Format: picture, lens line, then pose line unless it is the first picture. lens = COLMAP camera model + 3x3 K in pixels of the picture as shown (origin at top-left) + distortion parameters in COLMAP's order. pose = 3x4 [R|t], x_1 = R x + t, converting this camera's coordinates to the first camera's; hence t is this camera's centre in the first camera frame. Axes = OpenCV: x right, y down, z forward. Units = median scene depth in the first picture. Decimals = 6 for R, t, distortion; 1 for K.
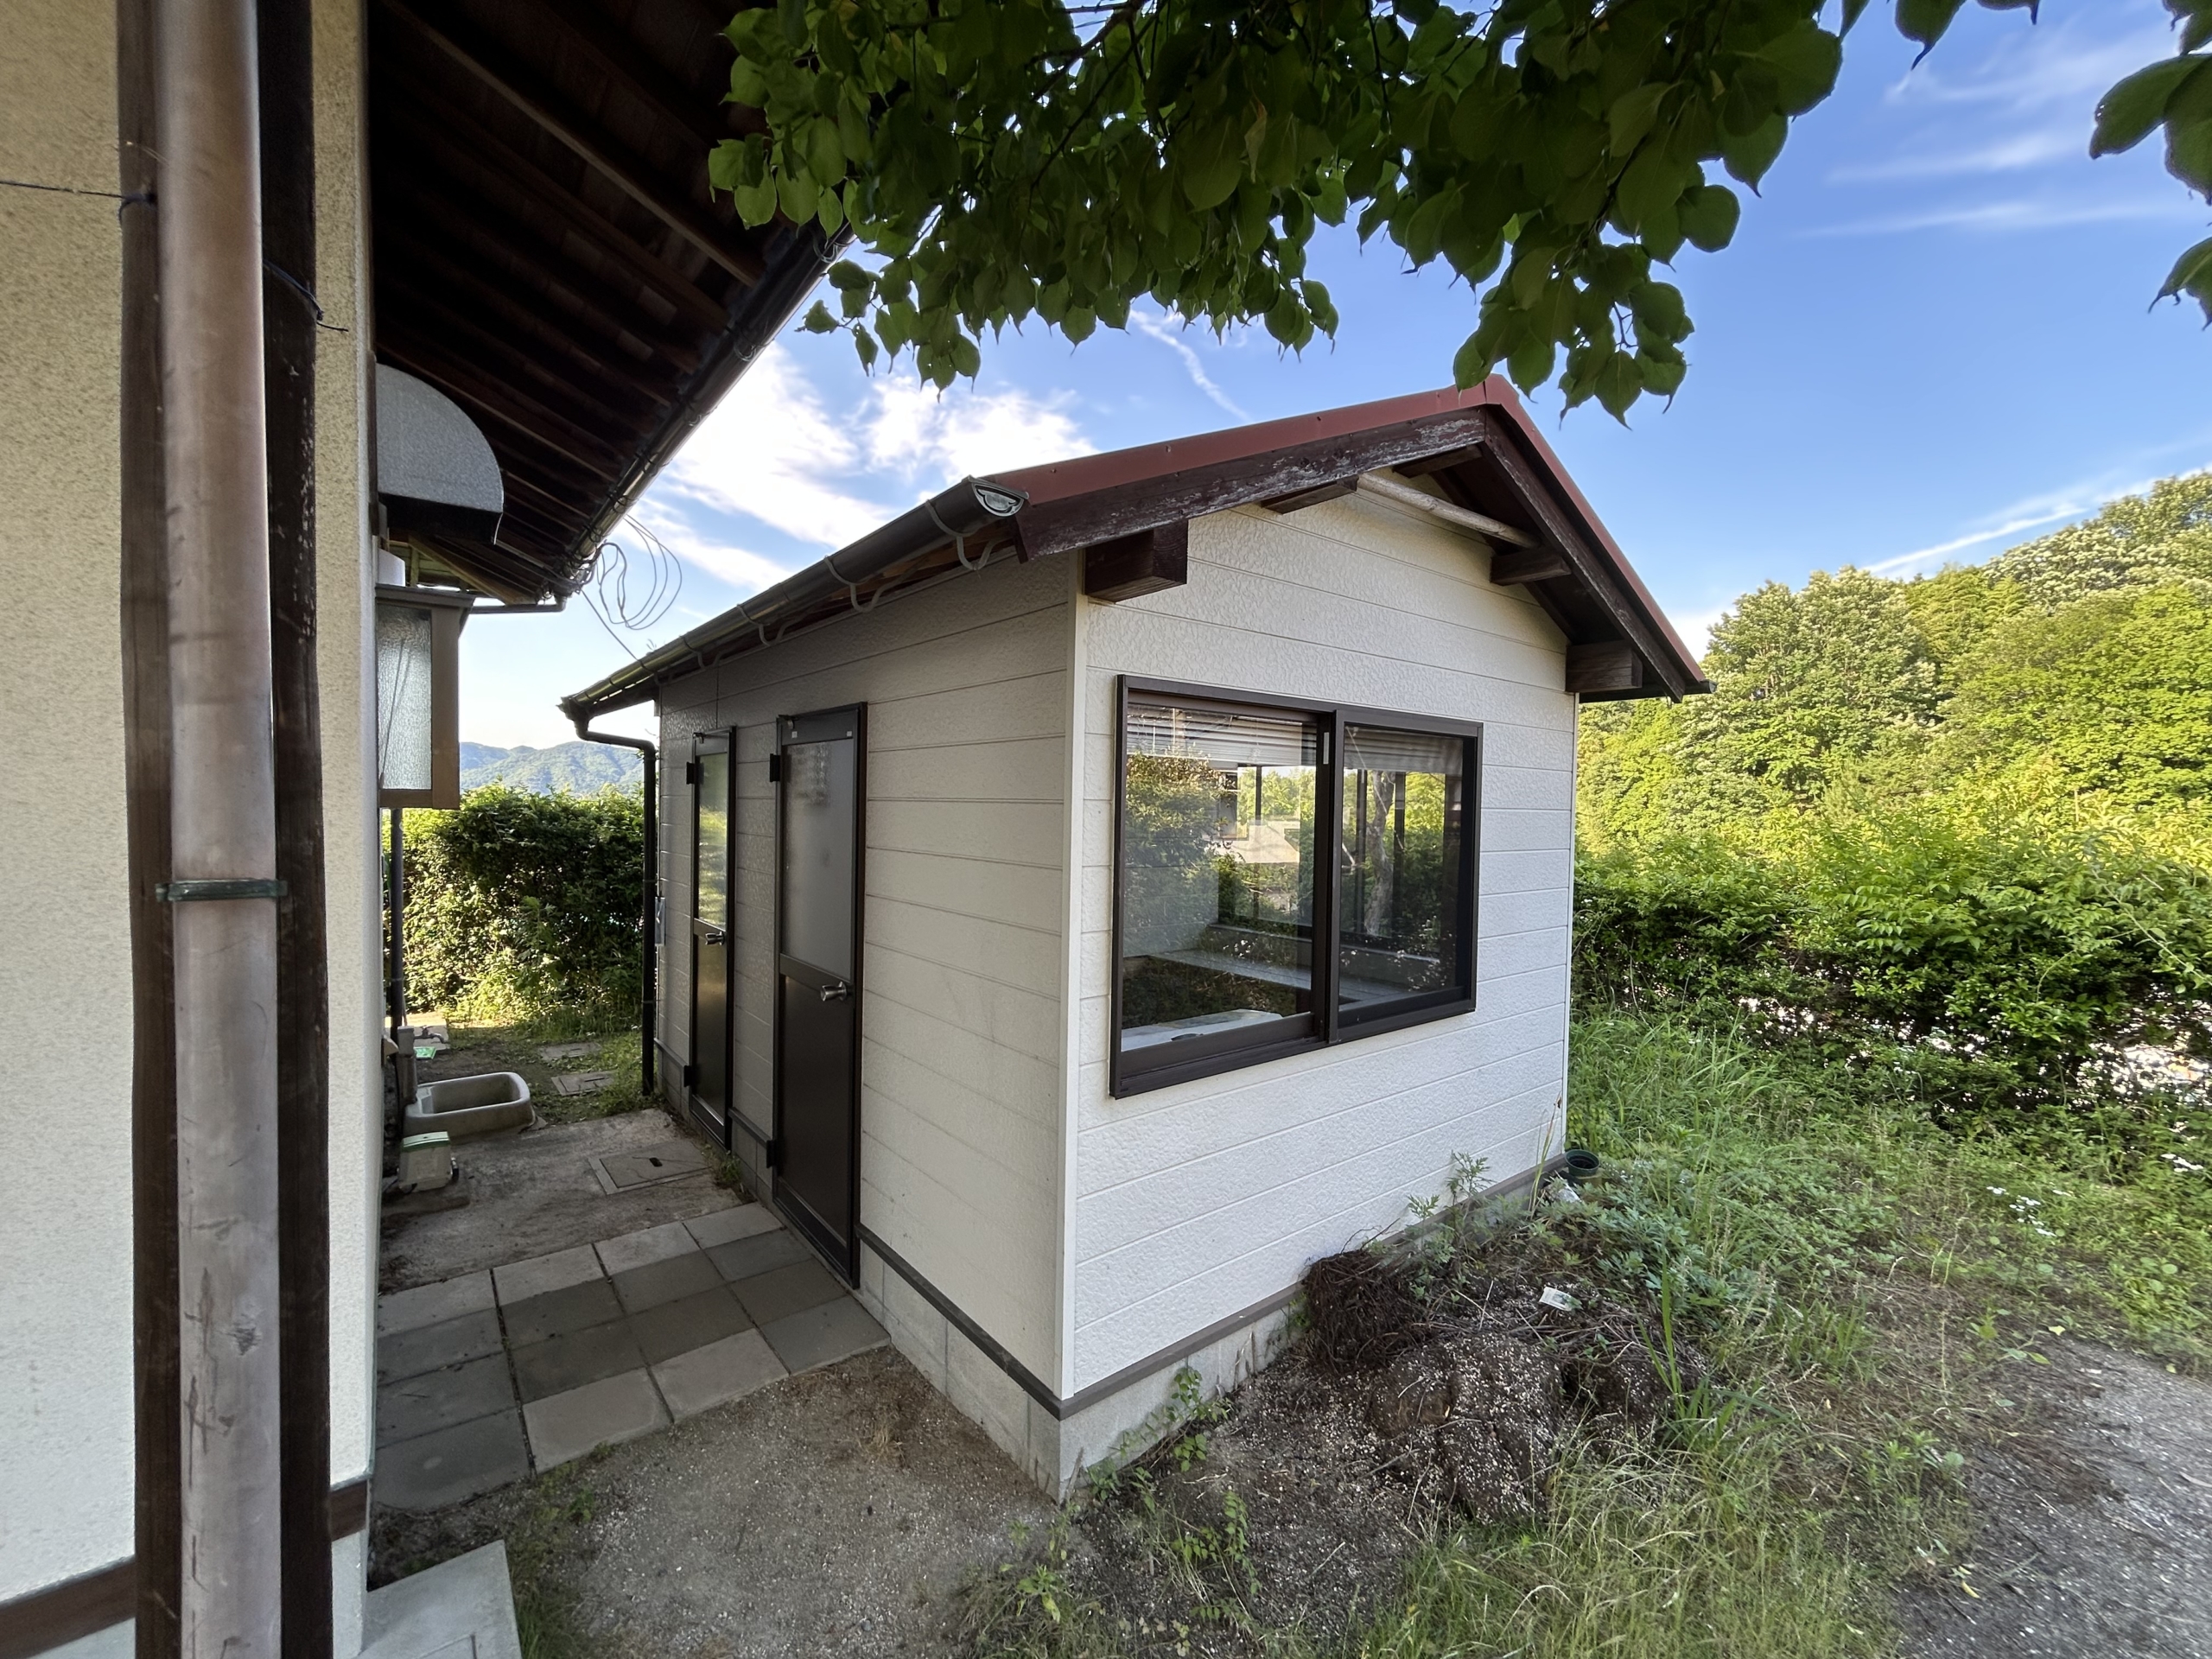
lens RADIAL K [[898.0, 0, 1095.5], [0, 898.0, 825.7], [0, 0, 1]] dist [0.007275, -0.003933]
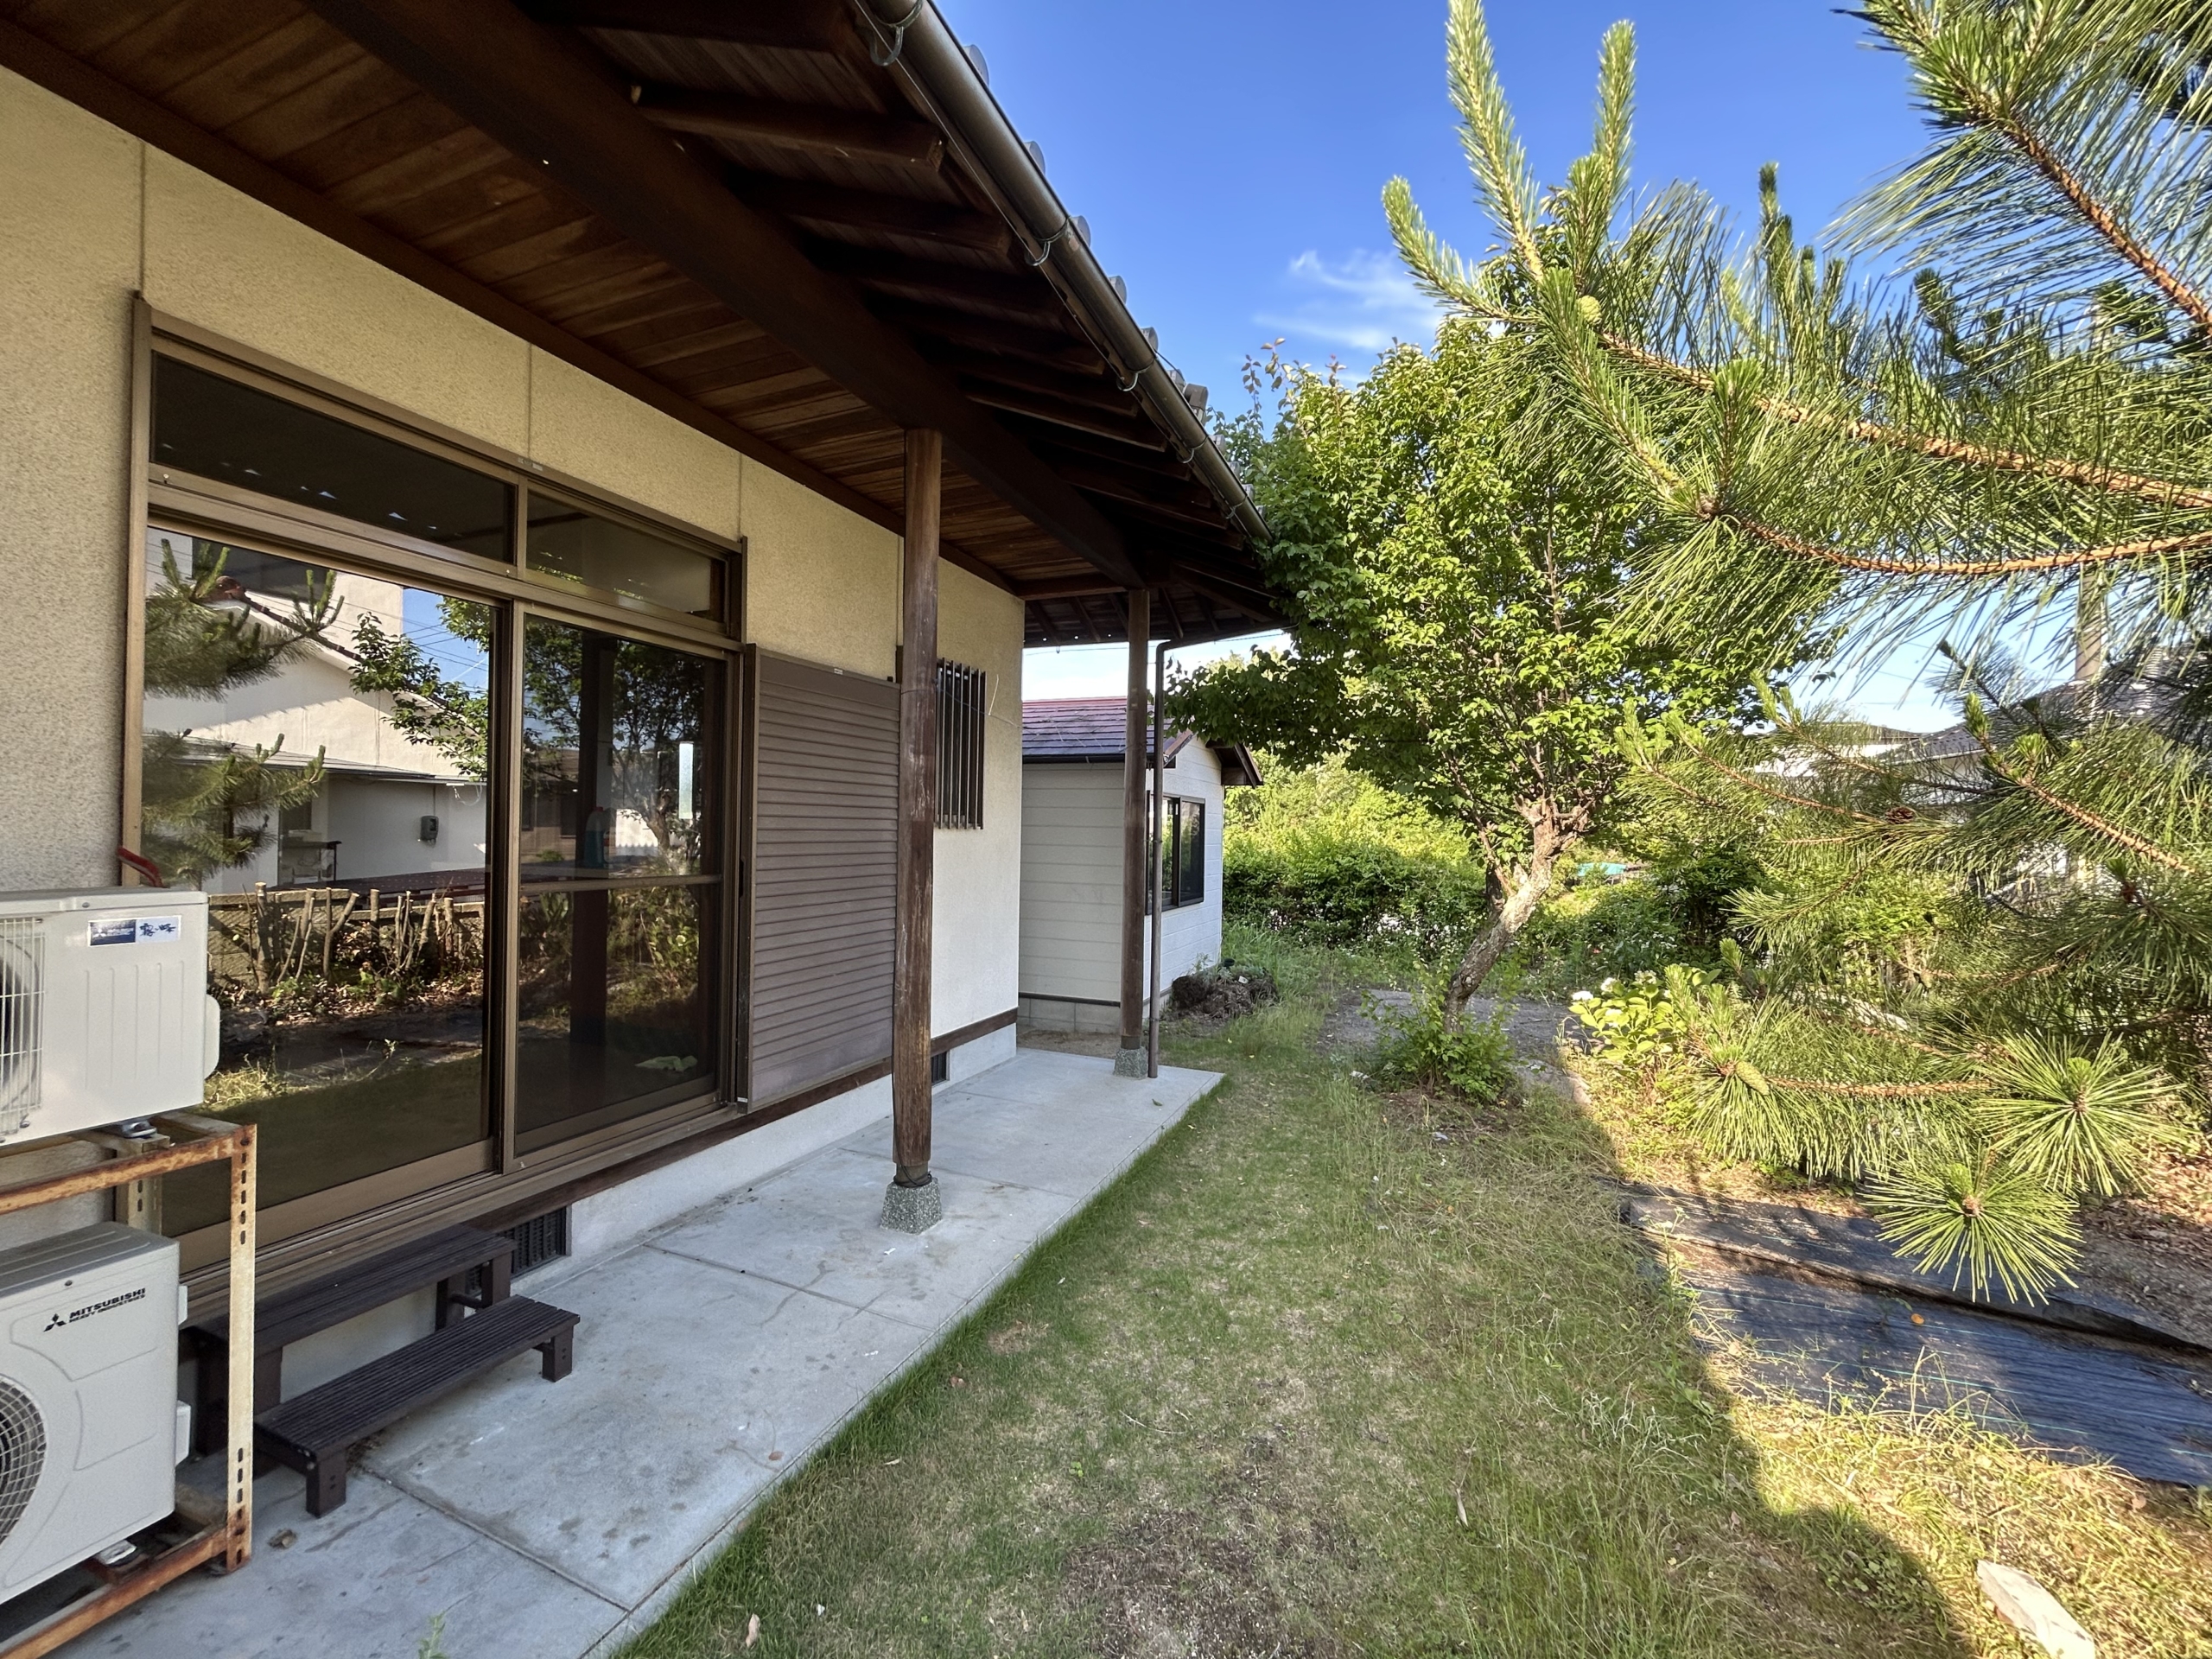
lens RADIAL K [[898.0, 0, 1106.2], [0, 898.0, 830.7], [0, 0, 1]] dist [0.007275, -0.003933]
pose [[0.869305, 0.001583, 0.494273, -0.967278], [0.004583, 0.999926, -0.011264, 0.014064], [-0.494254, 0.012057, 0.869234, -1.005970]]
